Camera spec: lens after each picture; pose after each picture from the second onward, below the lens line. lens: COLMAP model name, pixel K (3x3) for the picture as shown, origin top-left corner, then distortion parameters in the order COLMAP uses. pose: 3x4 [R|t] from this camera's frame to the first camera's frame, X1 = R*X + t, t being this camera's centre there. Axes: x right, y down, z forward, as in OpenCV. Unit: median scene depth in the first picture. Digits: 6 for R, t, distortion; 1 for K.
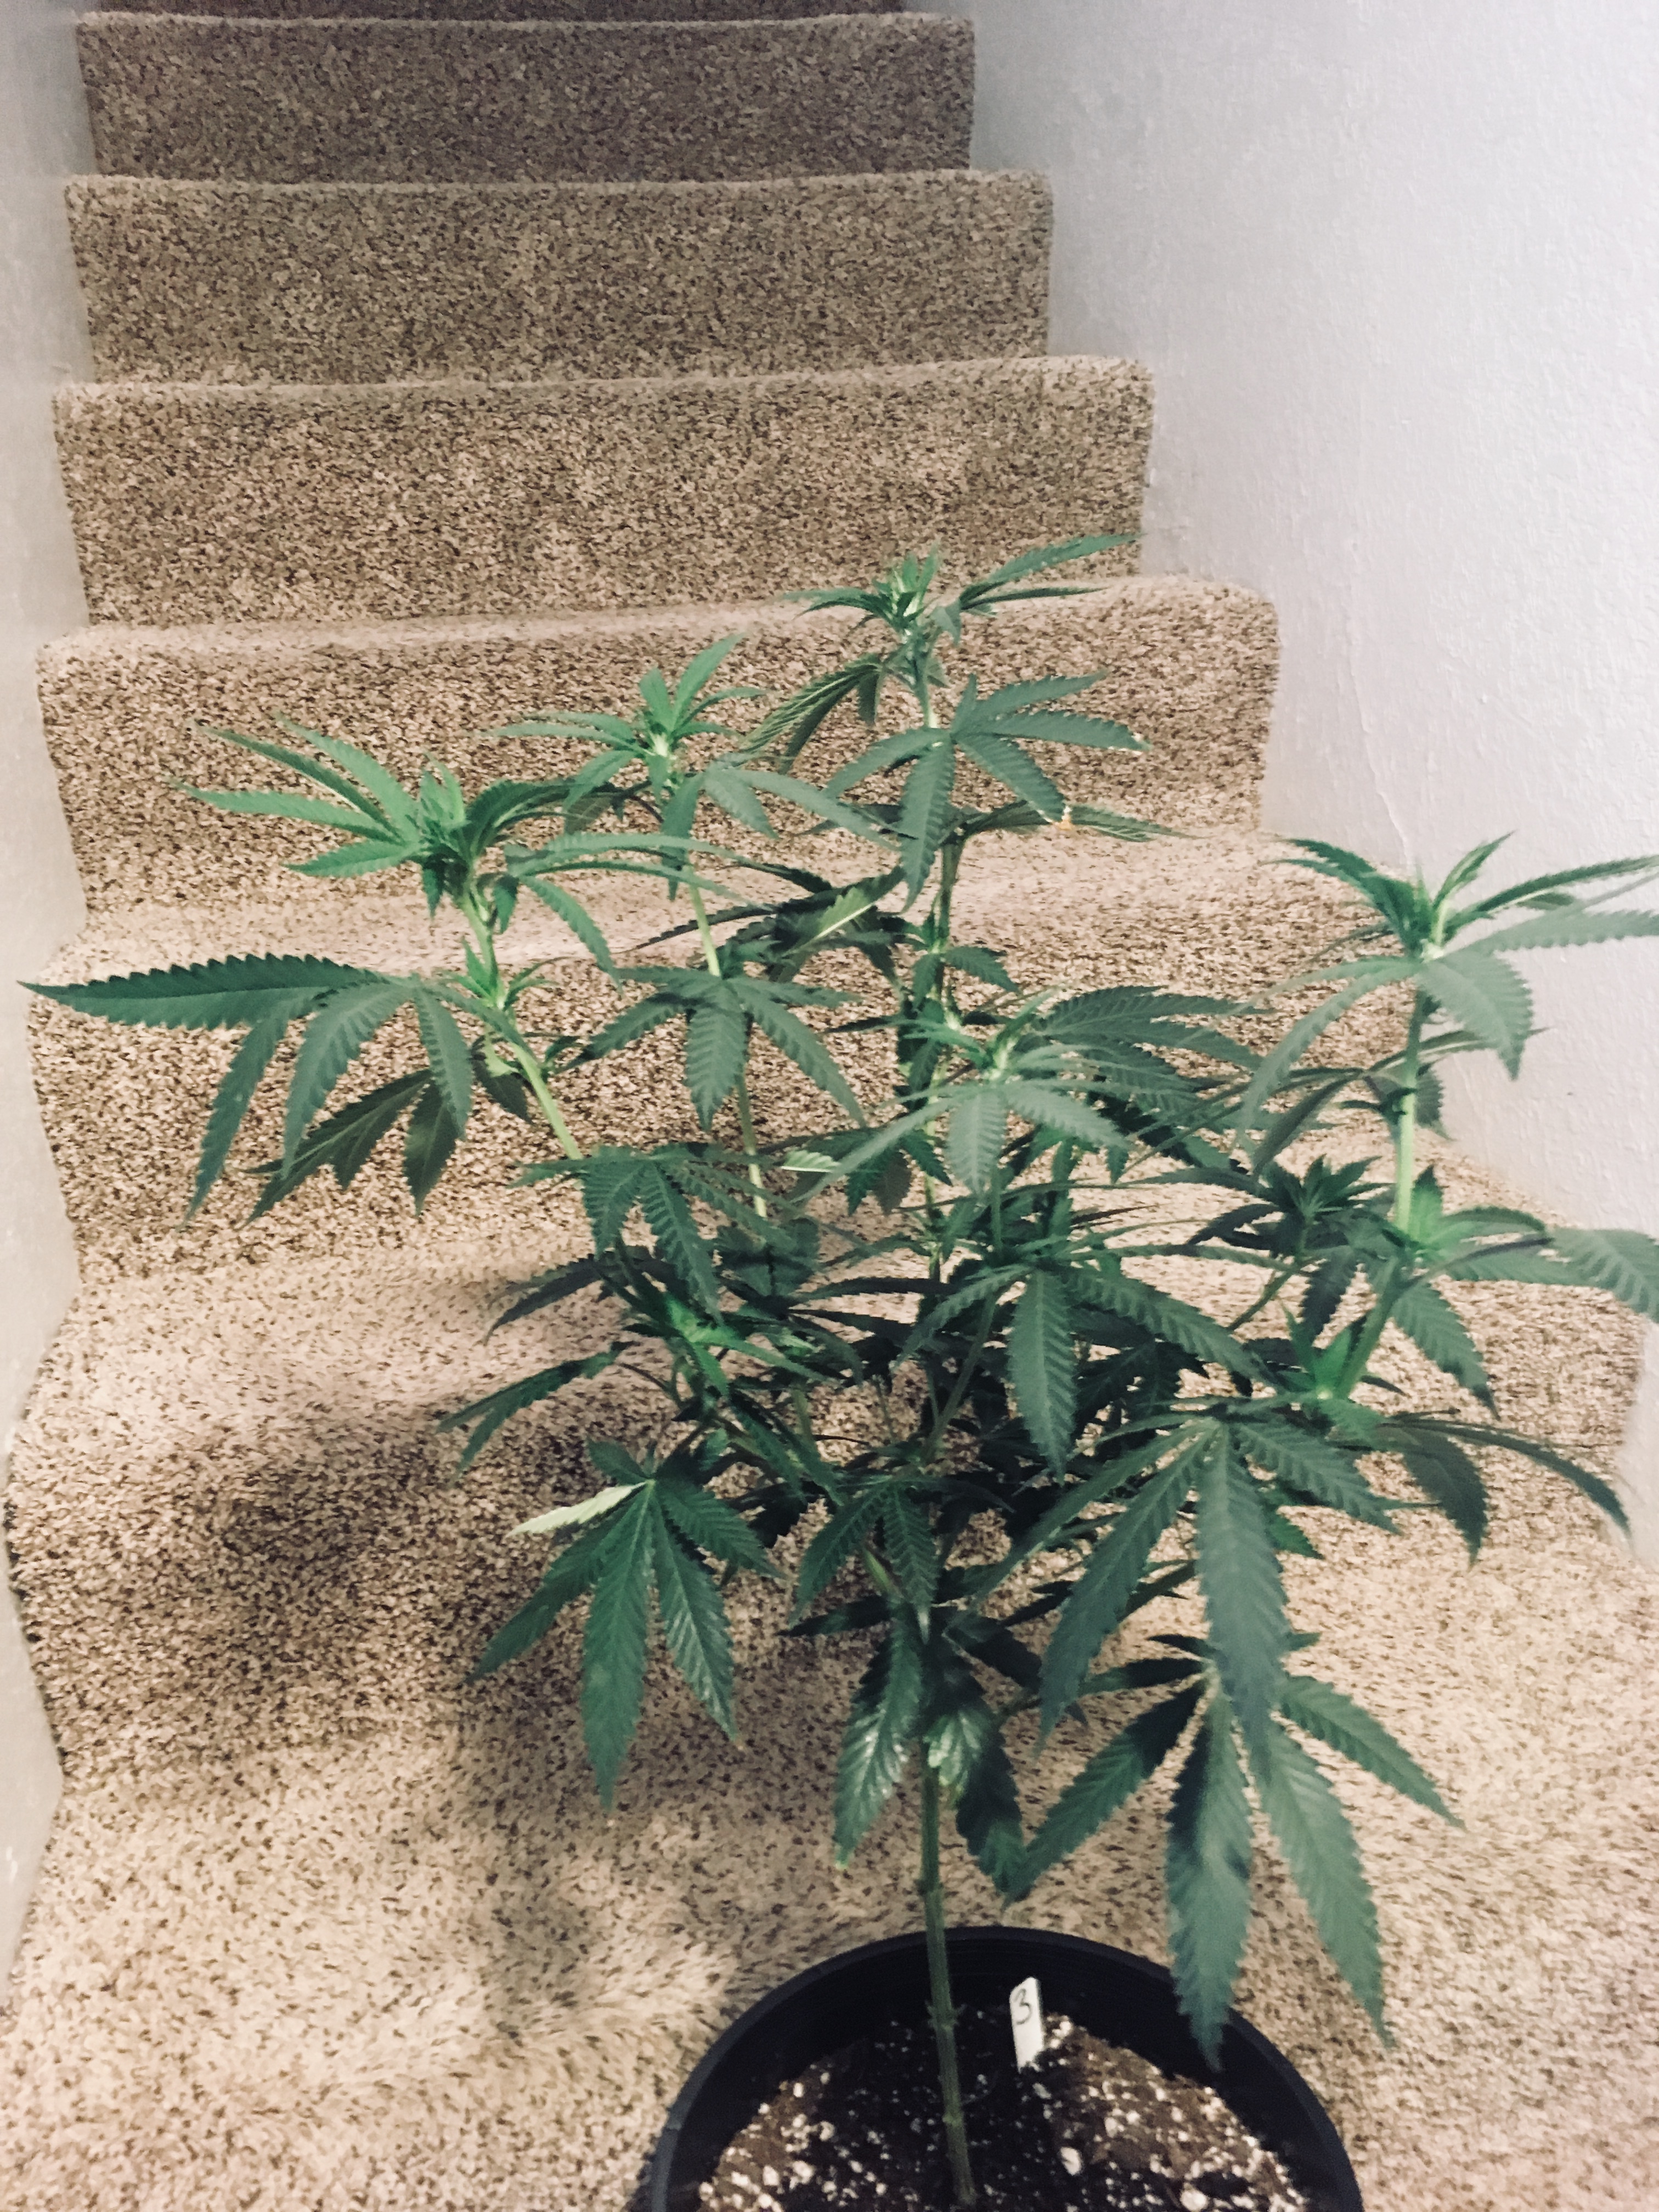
lens RADIAL K [[1895.7, 0, 823.1], [0, 1895.7, 1108.1], [0, 0, 1]] dist [0.076275, -0.094636]
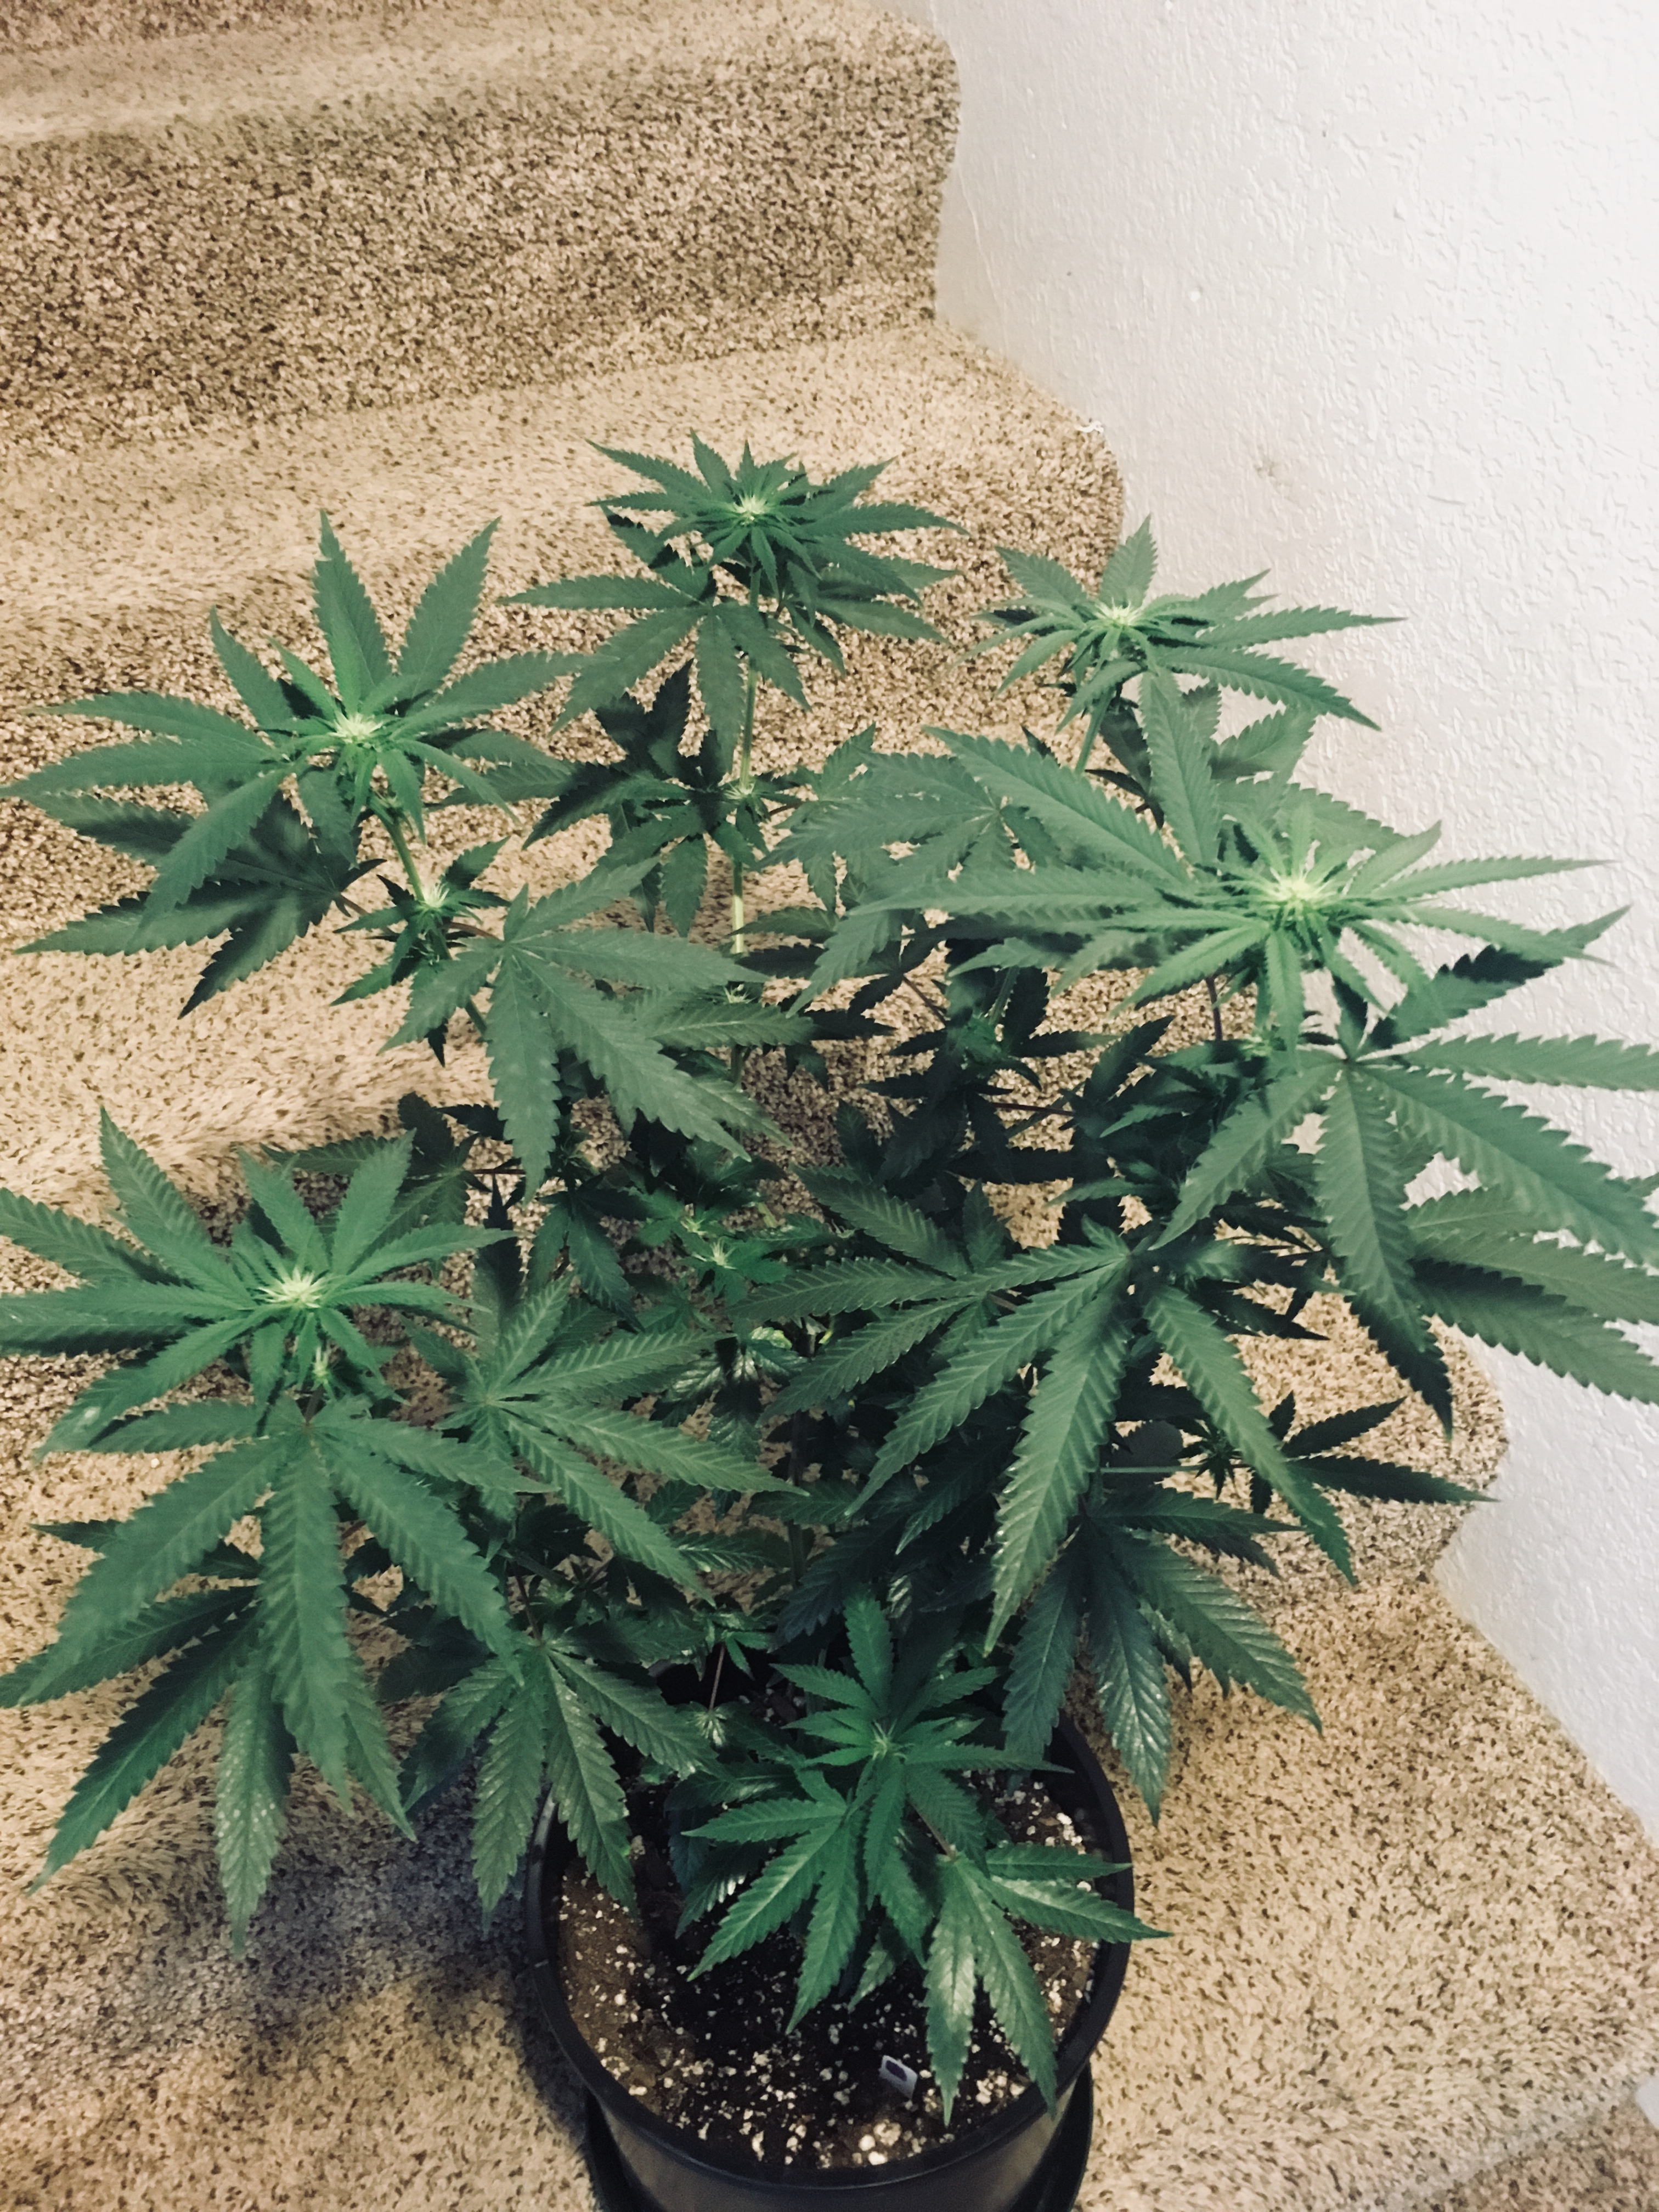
lens RADIAL K [[1896.8, 0, 827.9], [0, 1896.8, 1116.9], [0, 0, 1]] dist [0.080756, -0.125129]
pose [[0.985646, -0.088225, 0.143939, 0.070350], [0.028882, 0.928140, 0.371110, 0.024821], [-0.166336, -0.361626, 0.917365, -0.079647]]
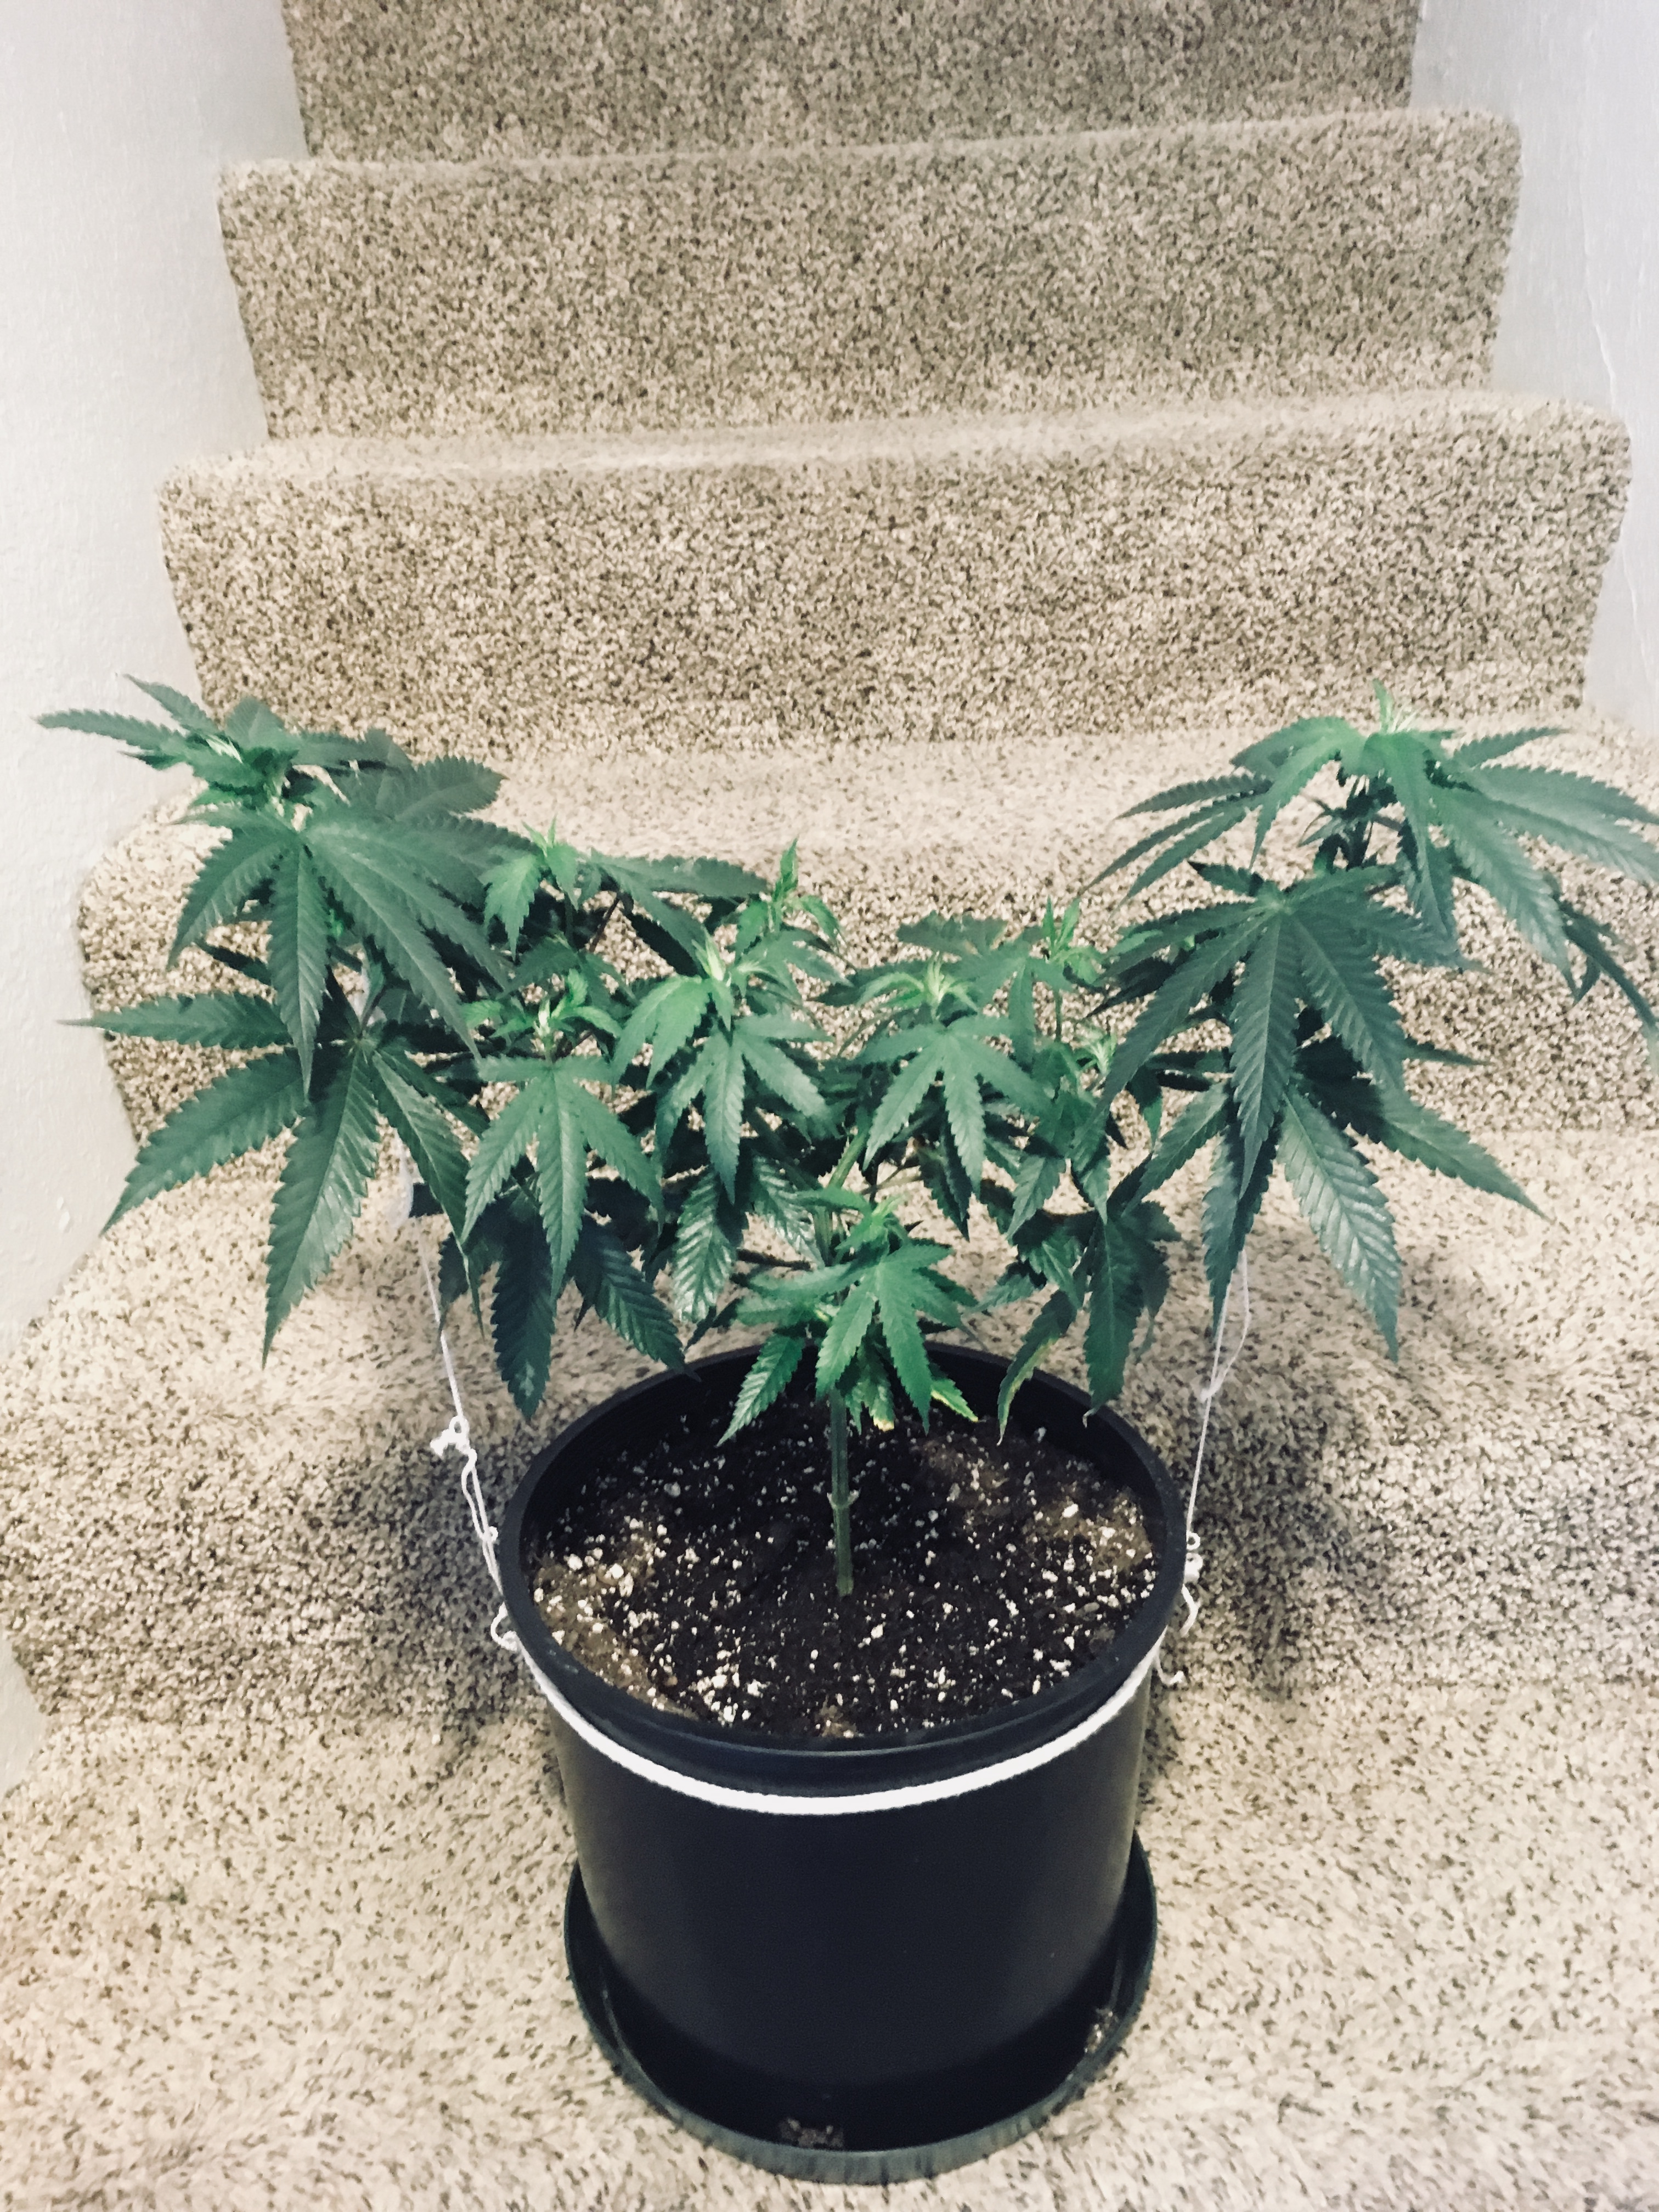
lens RADIAL K [[1896.8, 0, 827.9], [0, 1896.8, 1116.9], [0, 0, 1]] dist [0.080756, -0.125129]
pose [[0.976339, 0.089921, -0.196661, 0.163049], [-0.066101, 0.990014, 0.124513, 0.122413], [0.205894, -0.108568, 0.972533, 0.011062]]
